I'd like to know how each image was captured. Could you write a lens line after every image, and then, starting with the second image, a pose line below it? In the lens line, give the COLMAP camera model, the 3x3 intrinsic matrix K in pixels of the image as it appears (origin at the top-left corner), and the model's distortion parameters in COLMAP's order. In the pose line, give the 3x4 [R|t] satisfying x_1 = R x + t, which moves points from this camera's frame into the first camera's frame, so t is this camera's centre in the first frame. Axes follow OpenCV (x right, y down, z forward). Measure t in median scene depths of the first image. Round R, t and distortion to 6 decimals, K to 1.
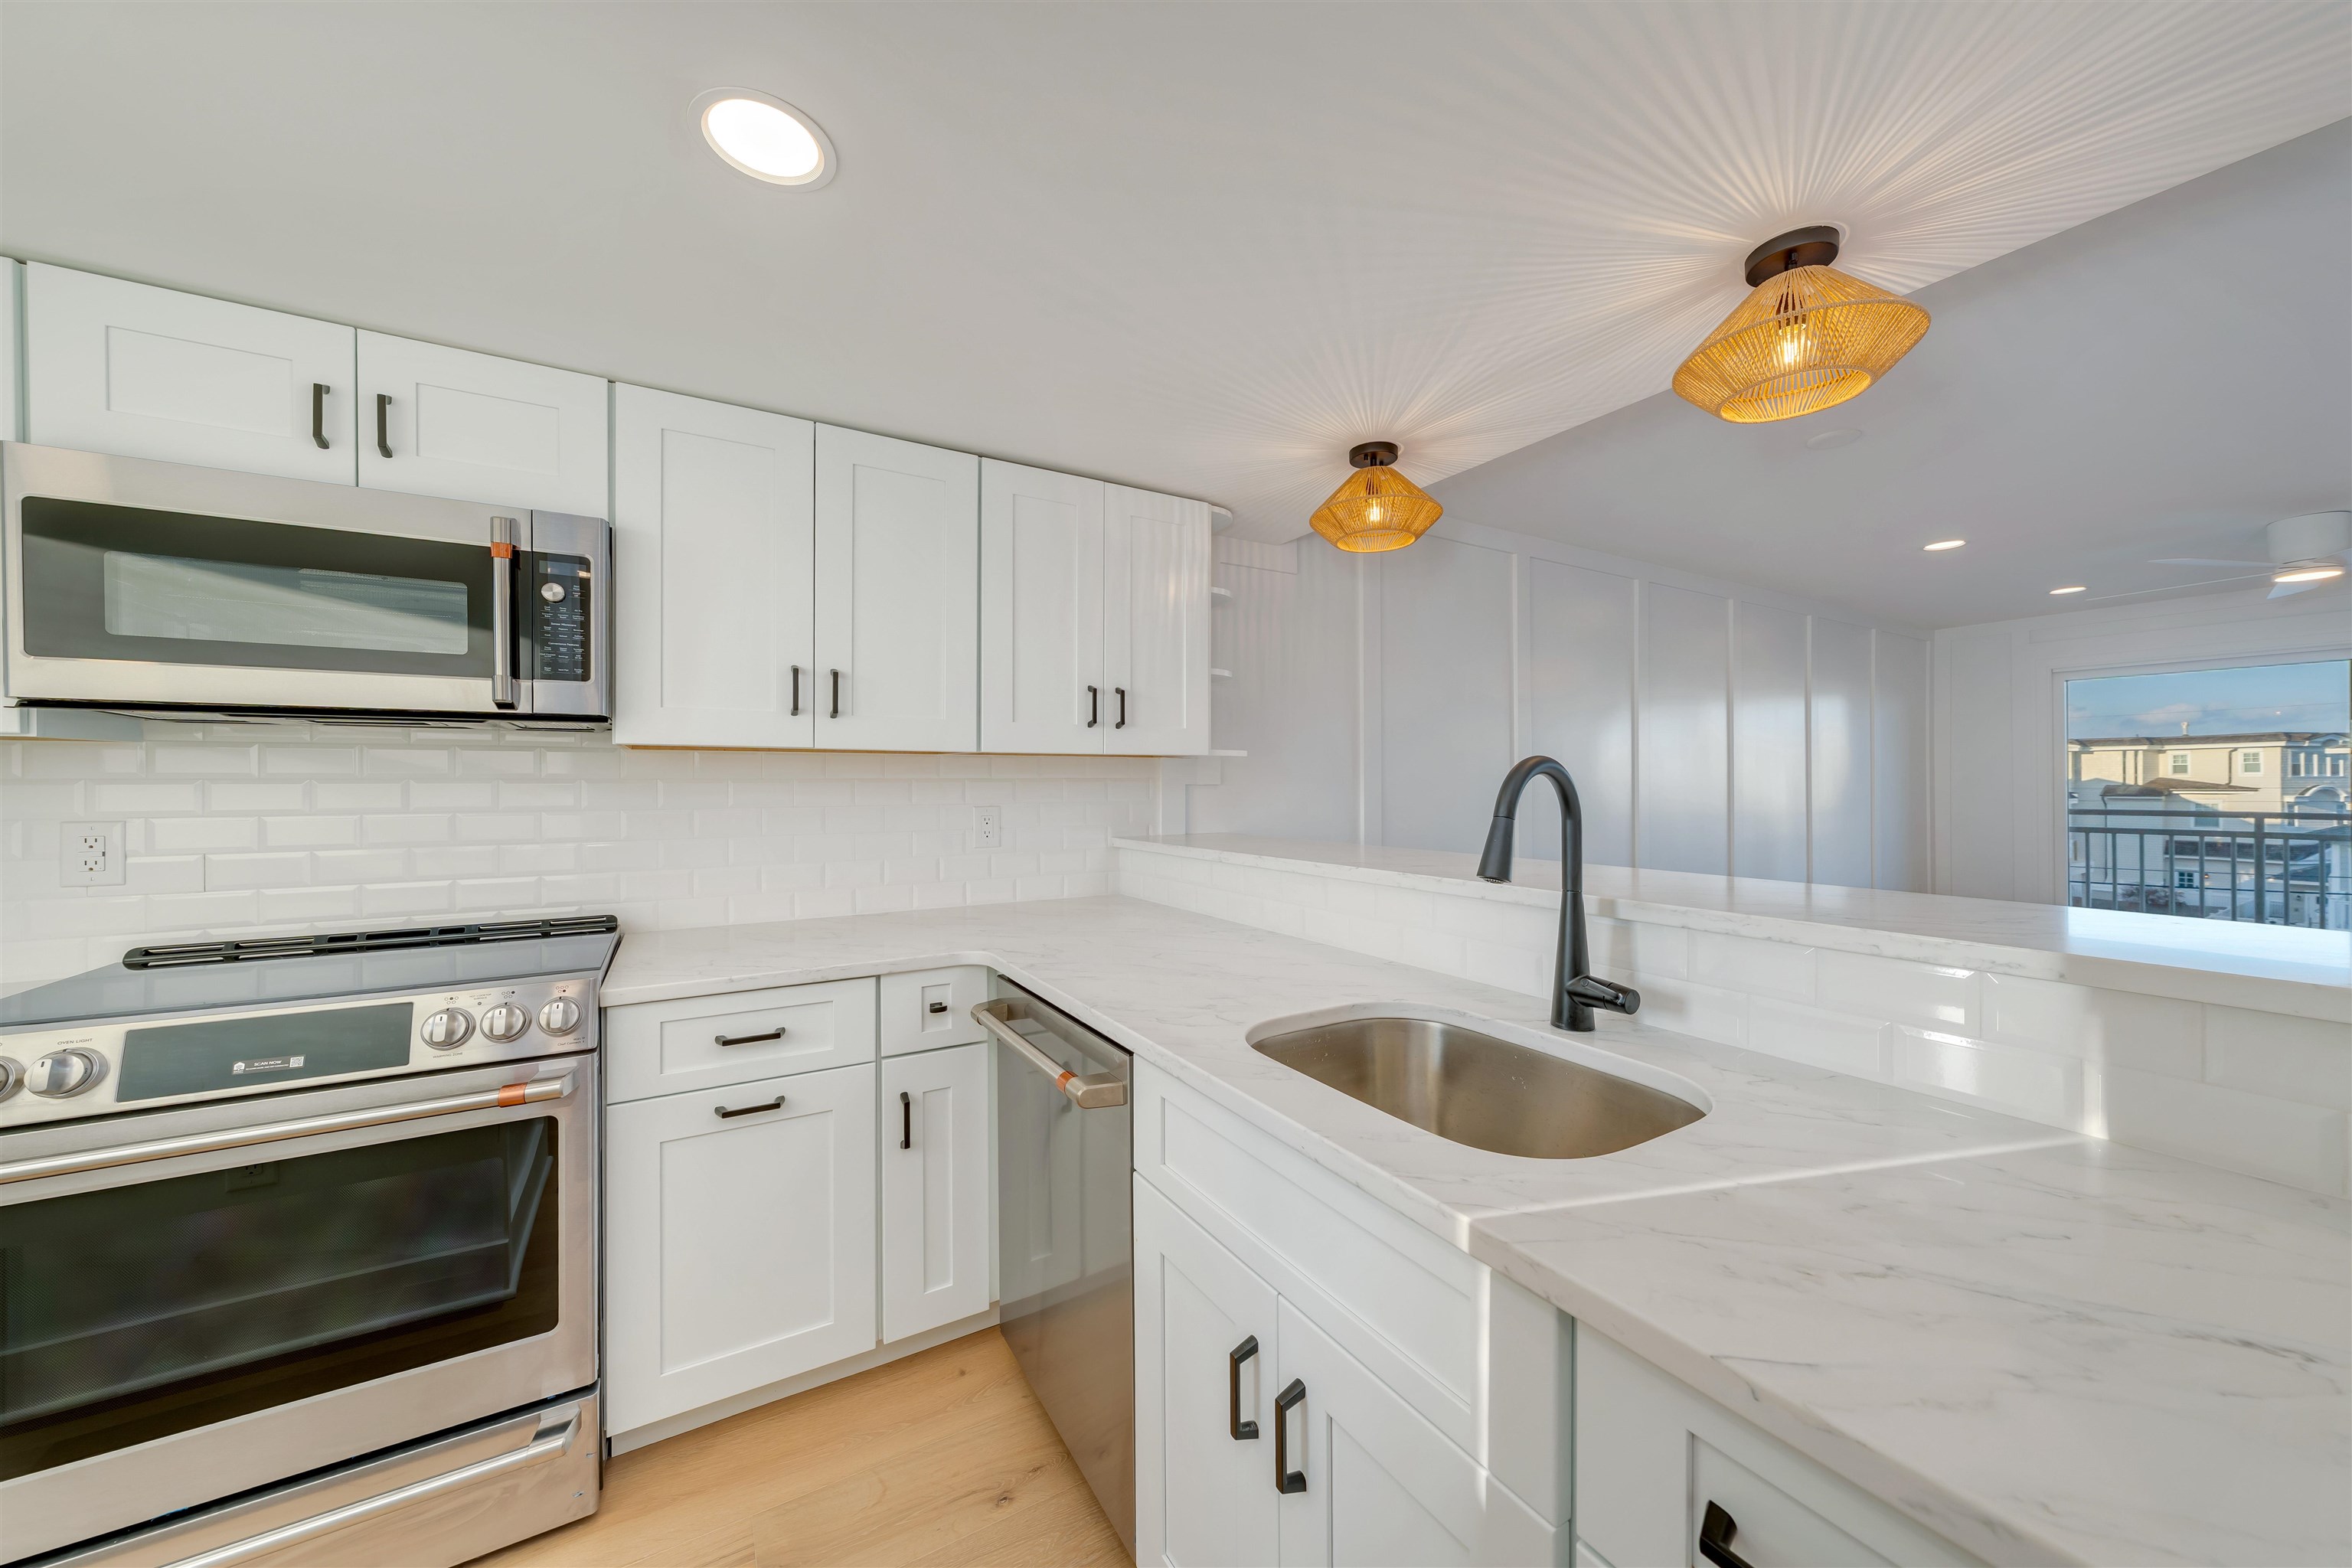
lens RADIAL K [[803.1, 0, 1162.1], [0, 803.1, 779.4], [0, 0, 1]] dist [-0.001461, 0.000090]
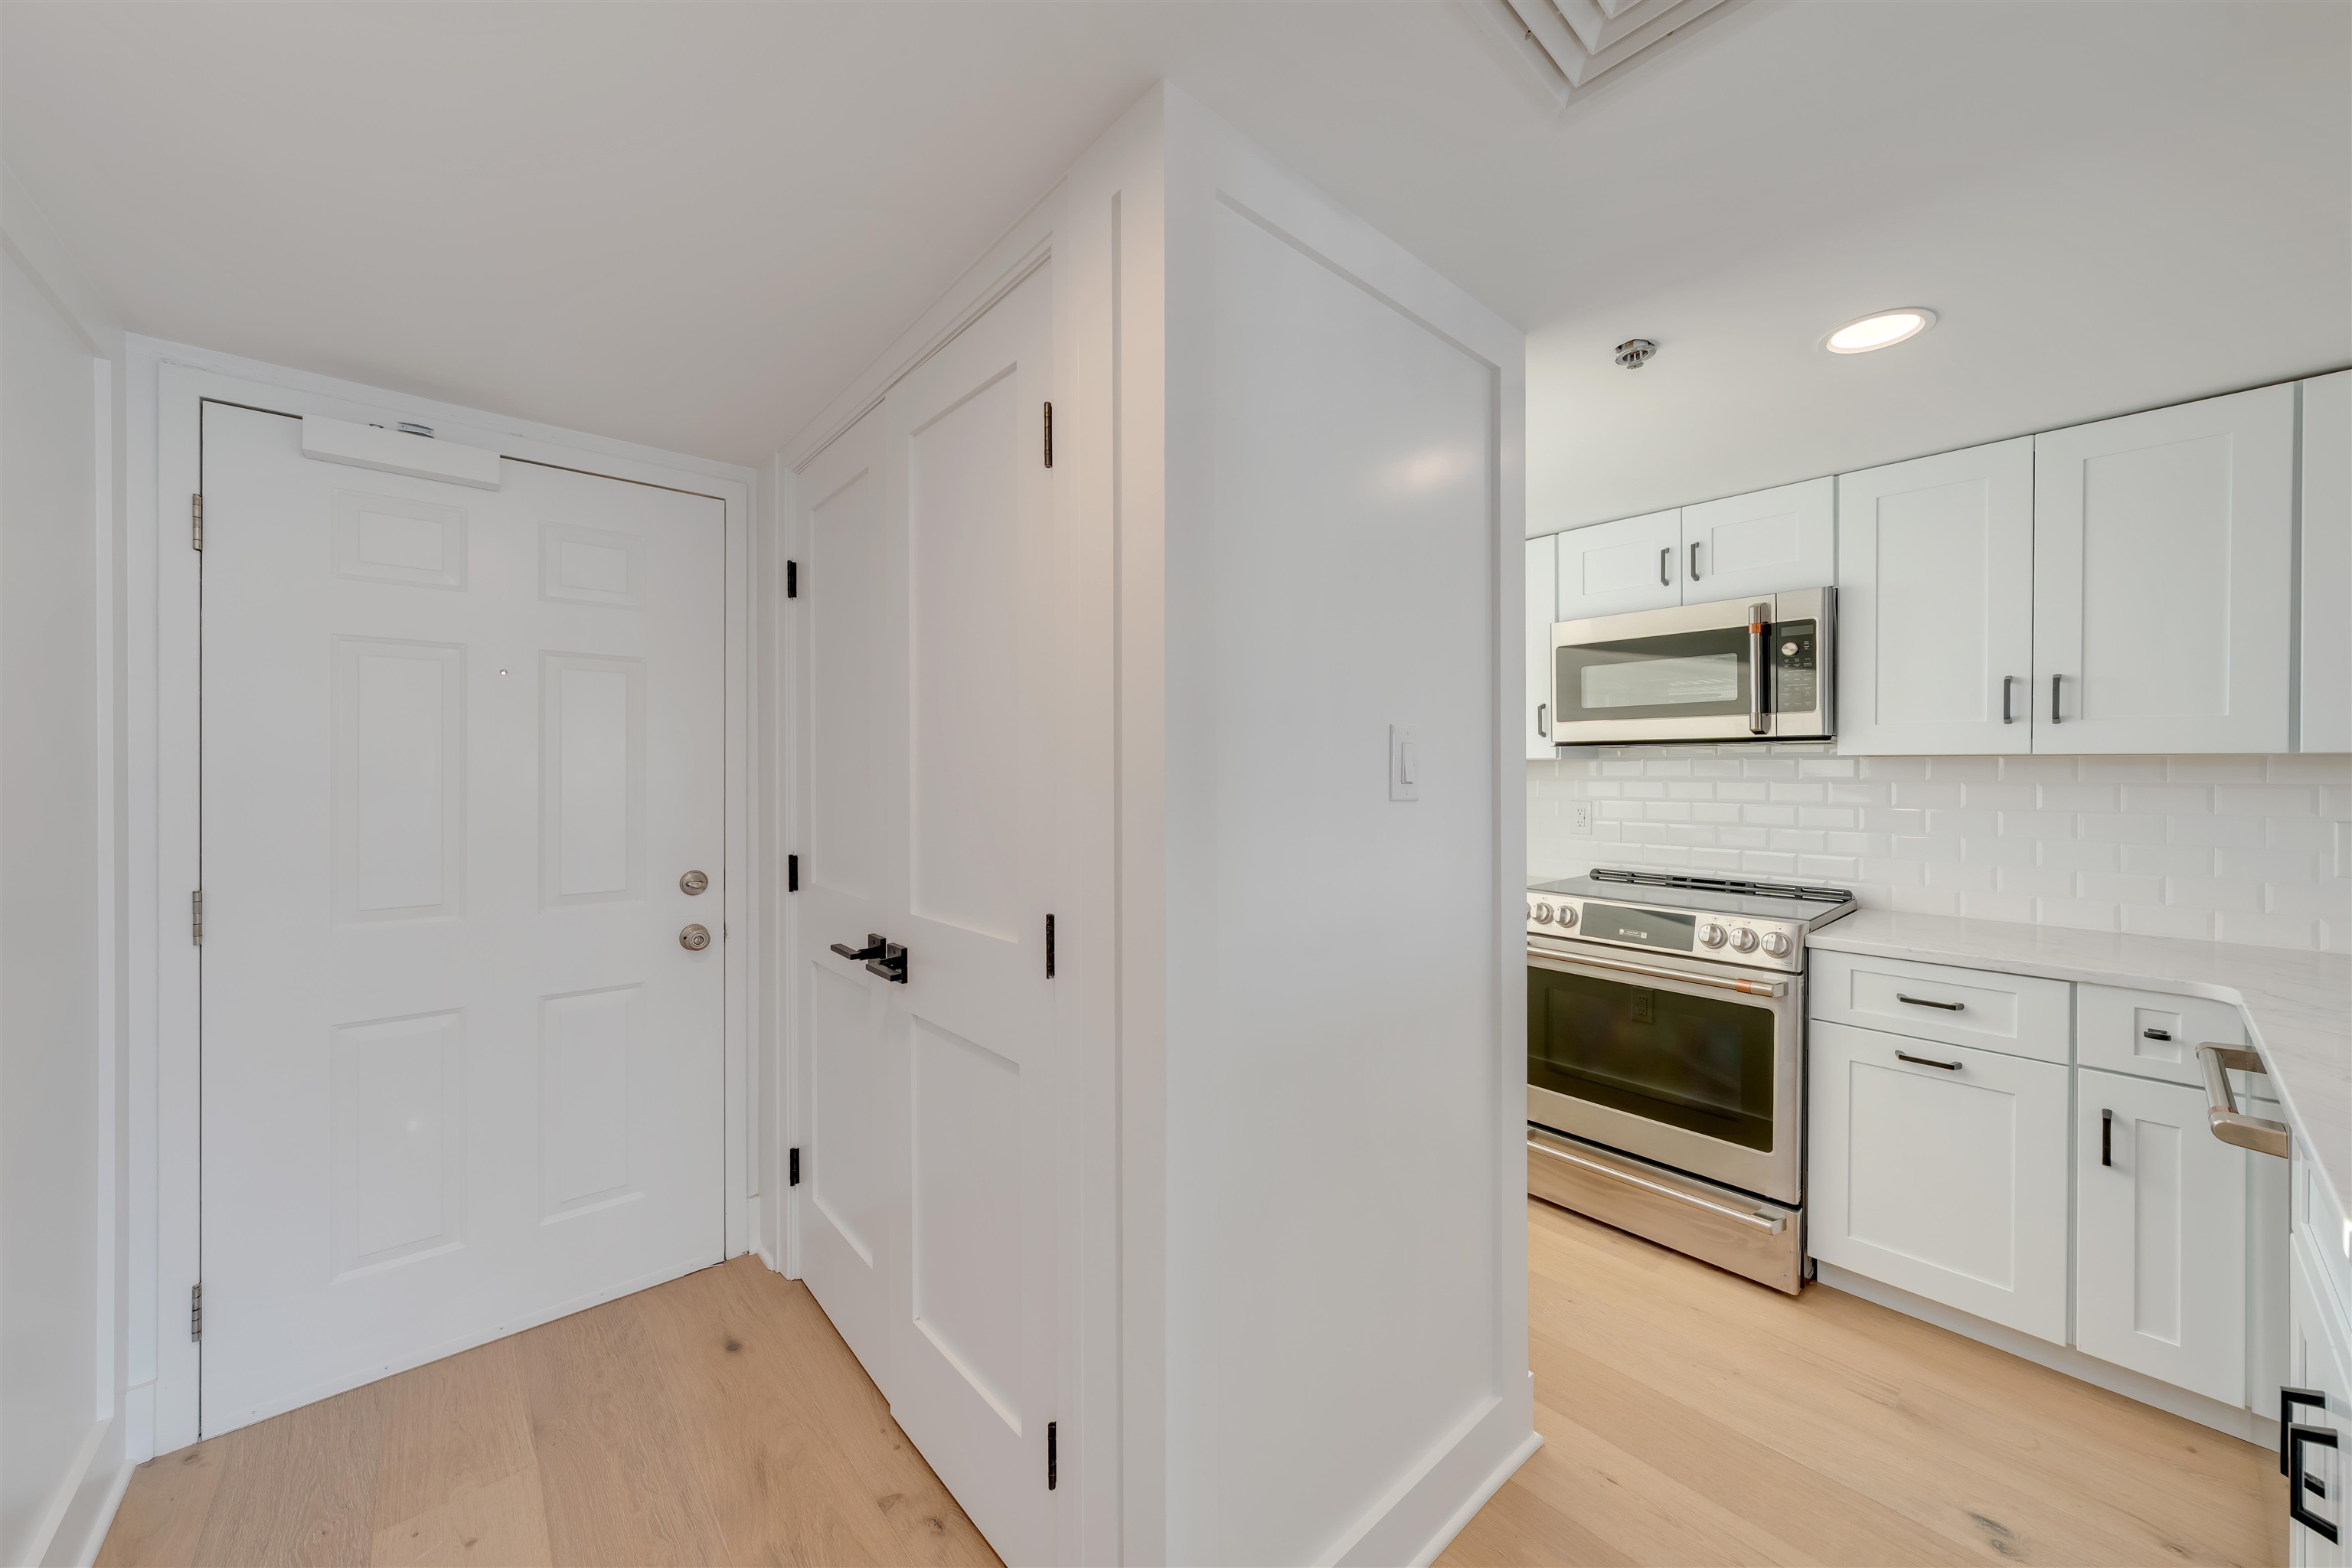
lens RADIAL K [[942.3, 0, 1188.6], [0, 942.3, 775.7], [0, 0, 1]] dist [-0.001344, -0.000332]
pose [[0.211155, 0.010742, -0.977393, 0.648956], [0.001706, 0.999934, 0.011359, -0.034332], [0.977451, -0.004066, 0.211123, -0.384156]]
